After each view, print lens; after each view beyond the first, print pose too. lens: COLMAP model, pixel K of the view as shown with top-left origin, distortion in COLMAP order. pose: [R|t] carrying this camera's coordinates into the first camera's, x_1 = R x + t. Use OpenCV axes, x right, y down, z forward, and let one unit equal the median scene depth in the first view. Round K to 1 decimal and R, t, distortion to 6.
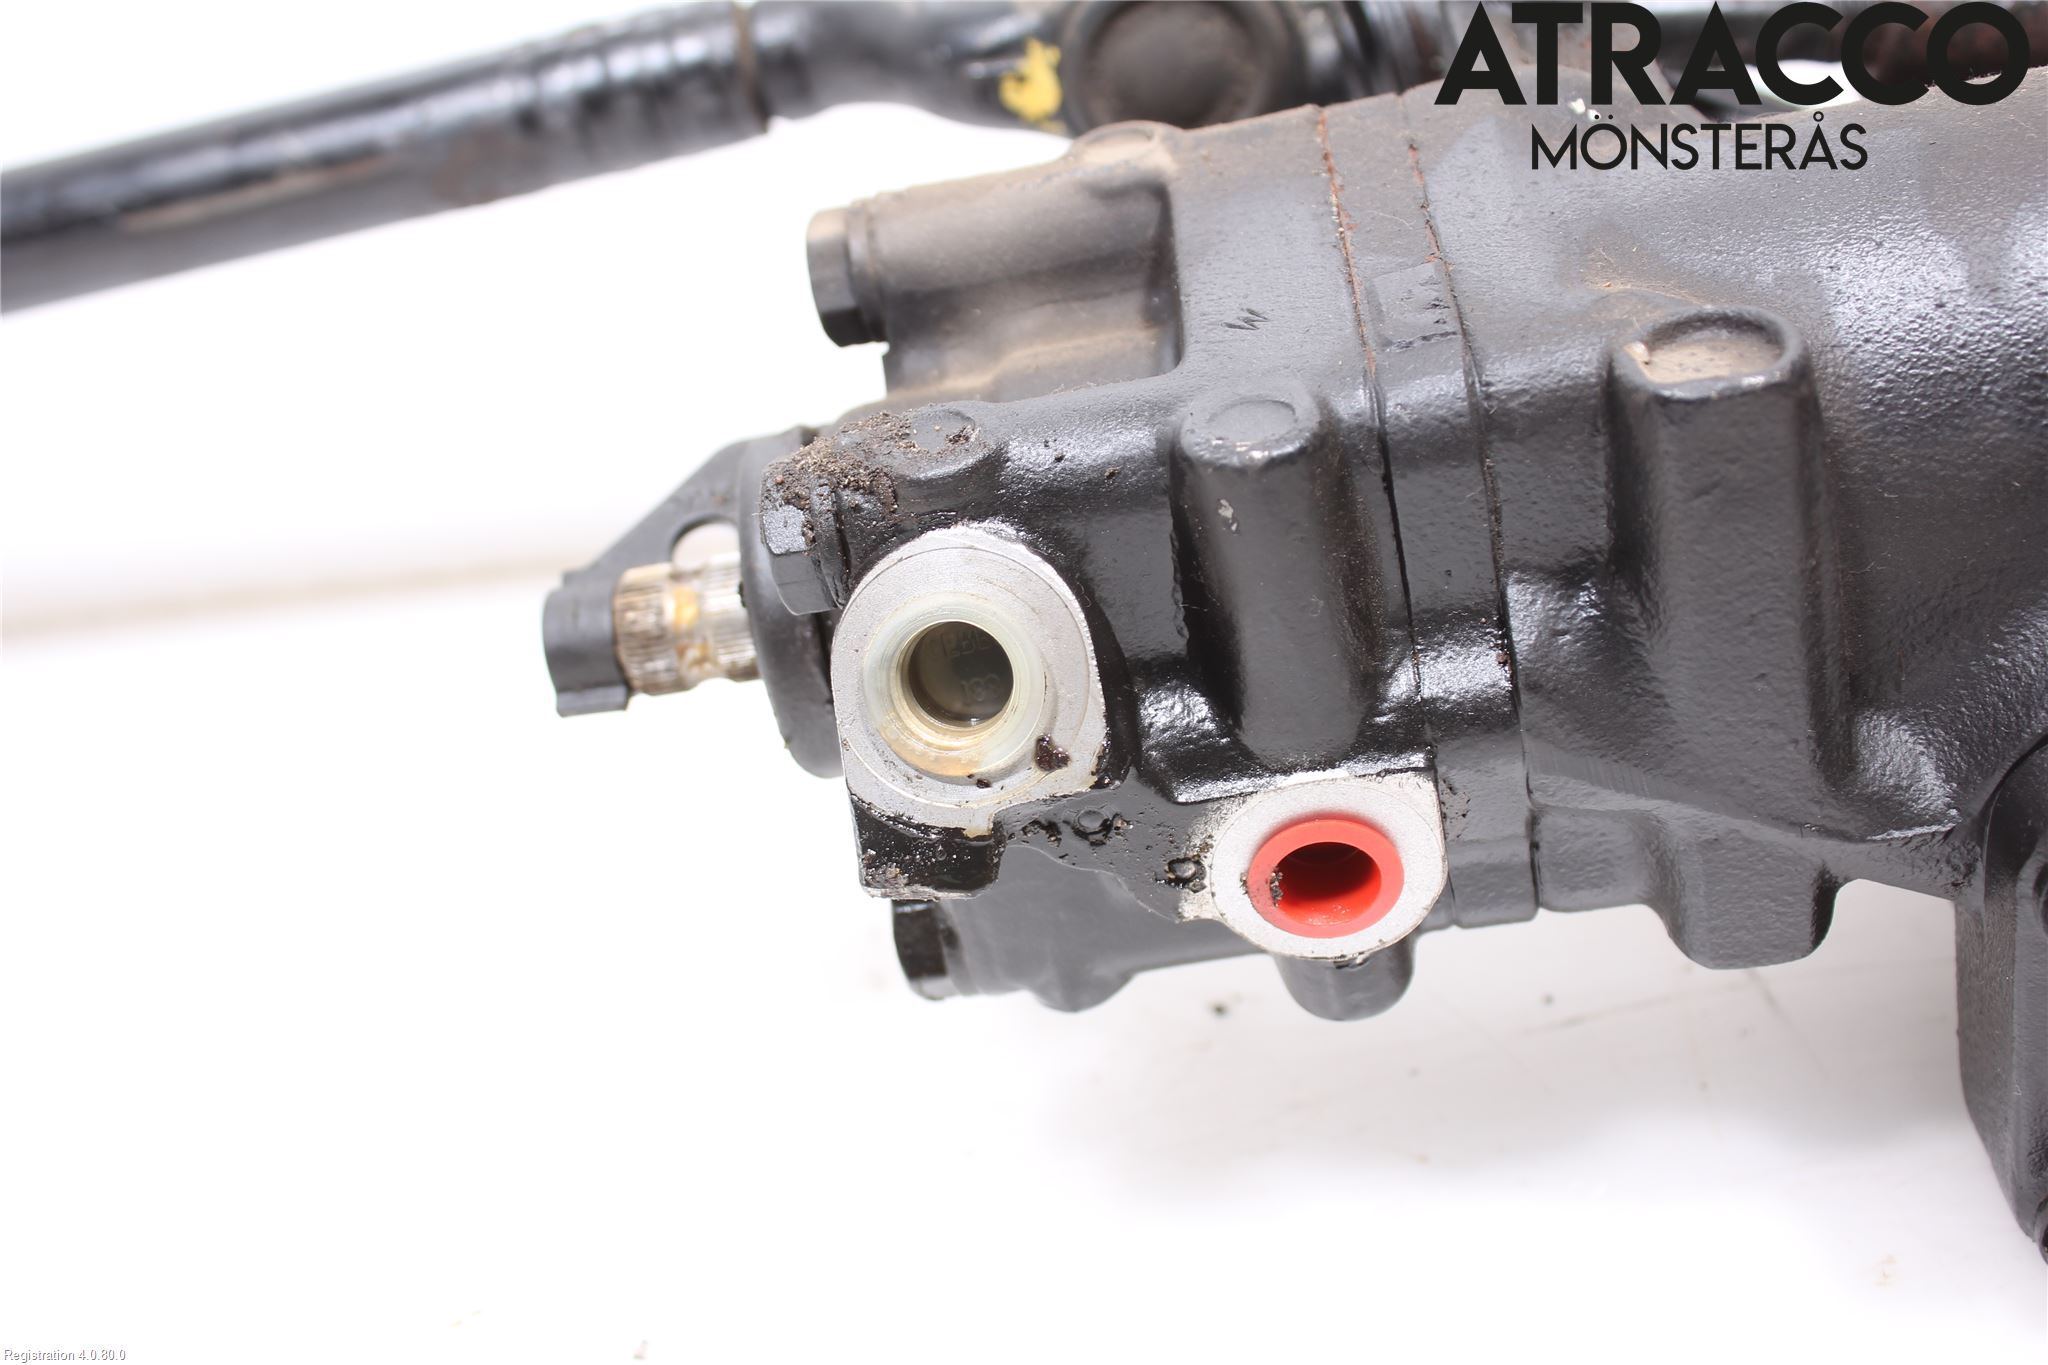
lens RADIAL K [[2750.0, 0, 1024.0], [0, 2750.0, 682.5], [0, 0, 1]] dist [0.005281, 0.002529]
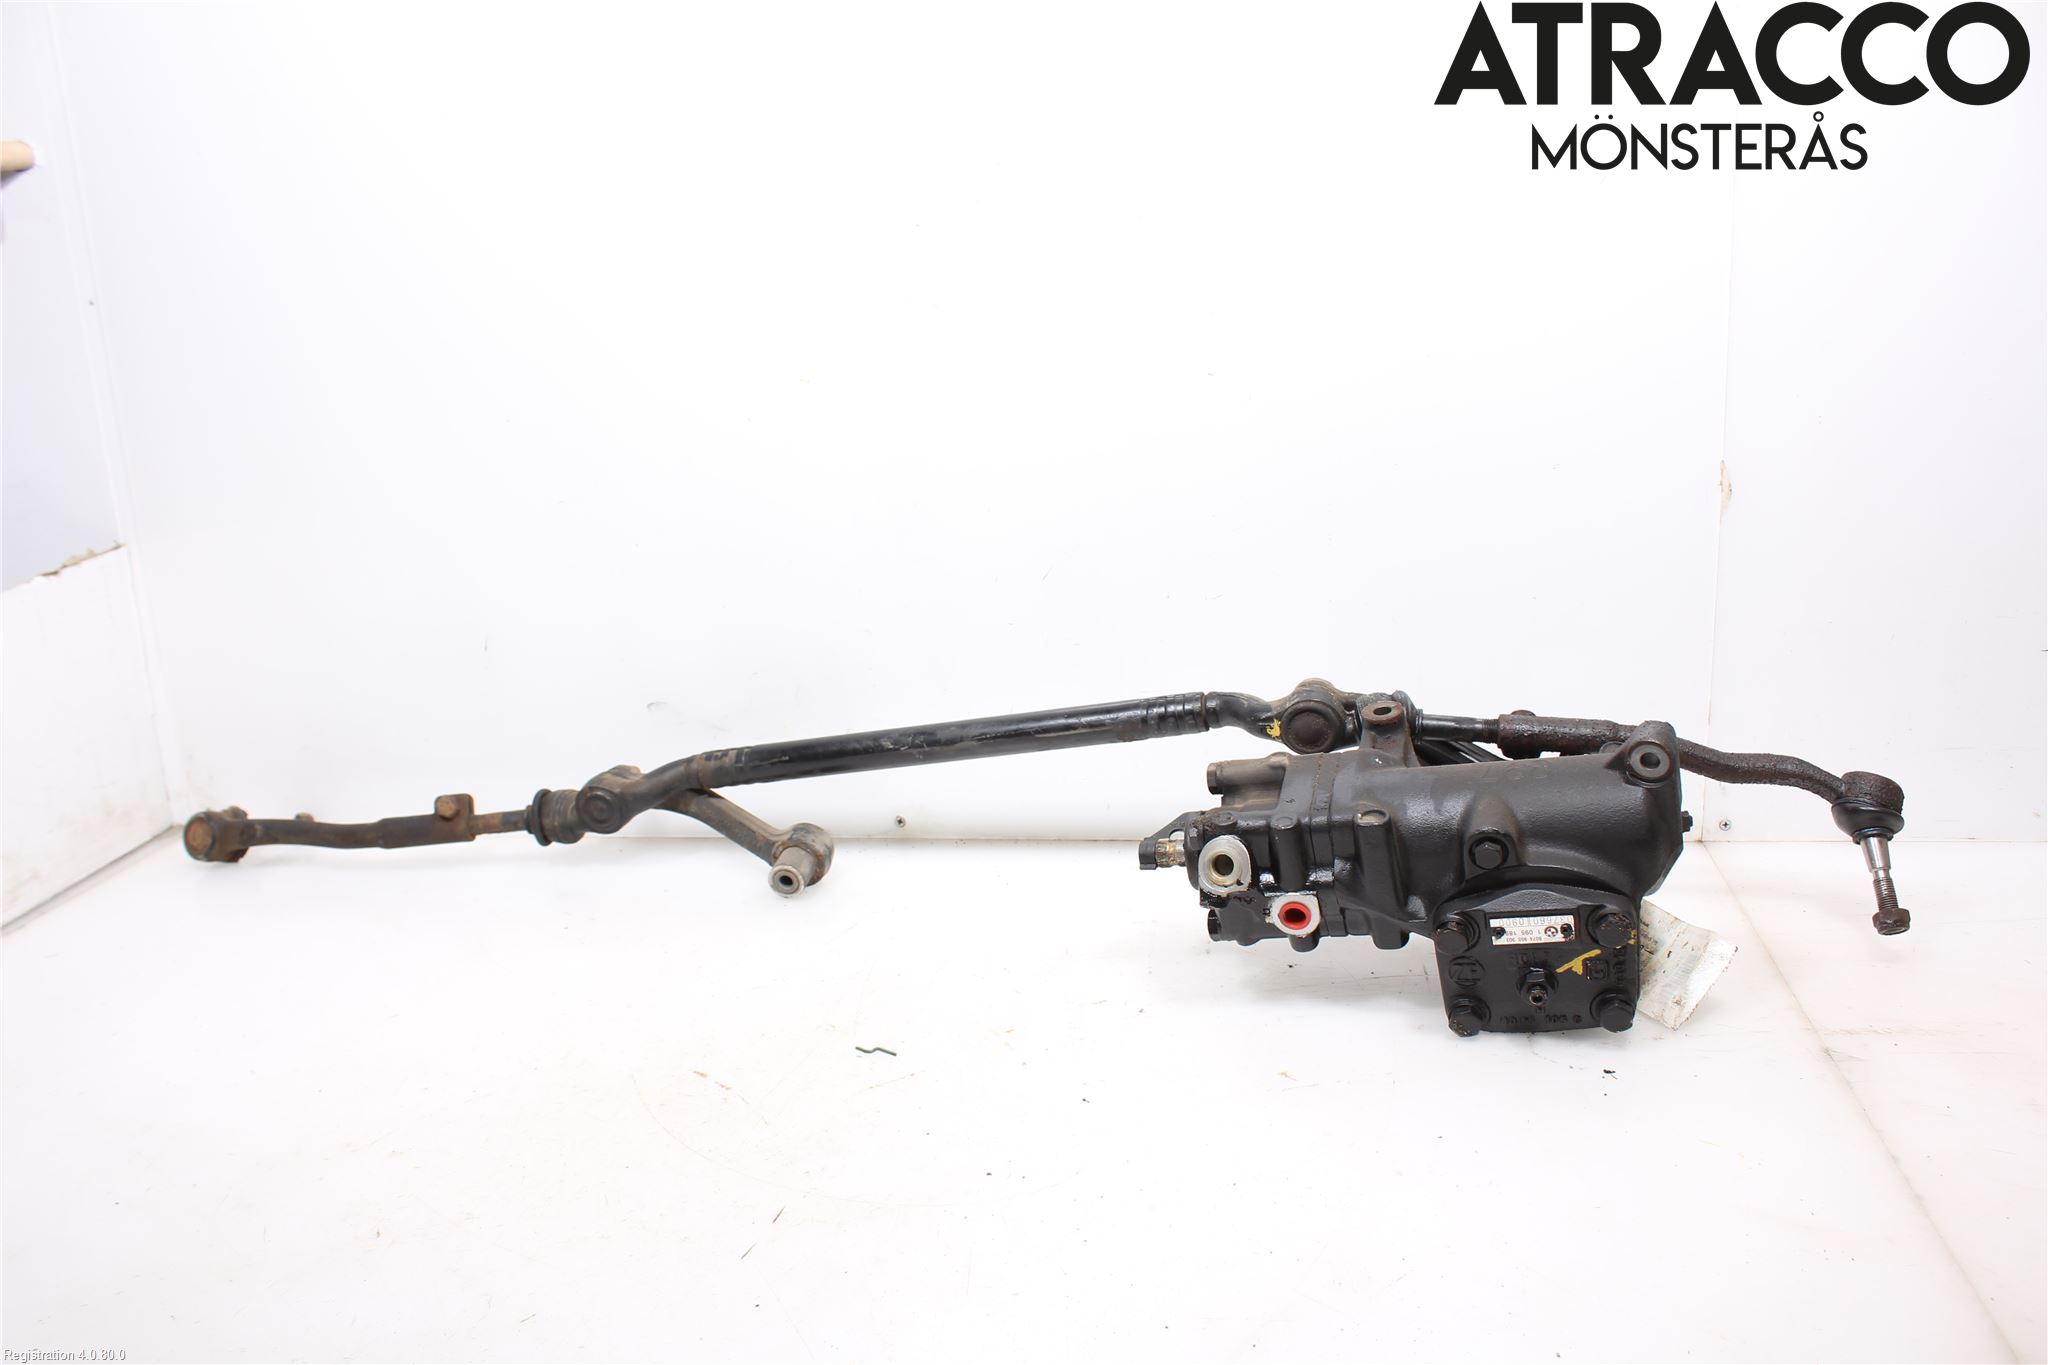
lens RADIAL K [[1720.3, 0, 1024.0], [0, 1720.3, 682.5], [0, 0, 1]] dist [-0.000200, -0.000536]
pose [[0.971518, 0.094100, -0.217482, 0.265145], [-0.125981, 0.982430, -0.137694, 0.143589], [0.200704, 0.161171, 0.966303, -2.092077]]
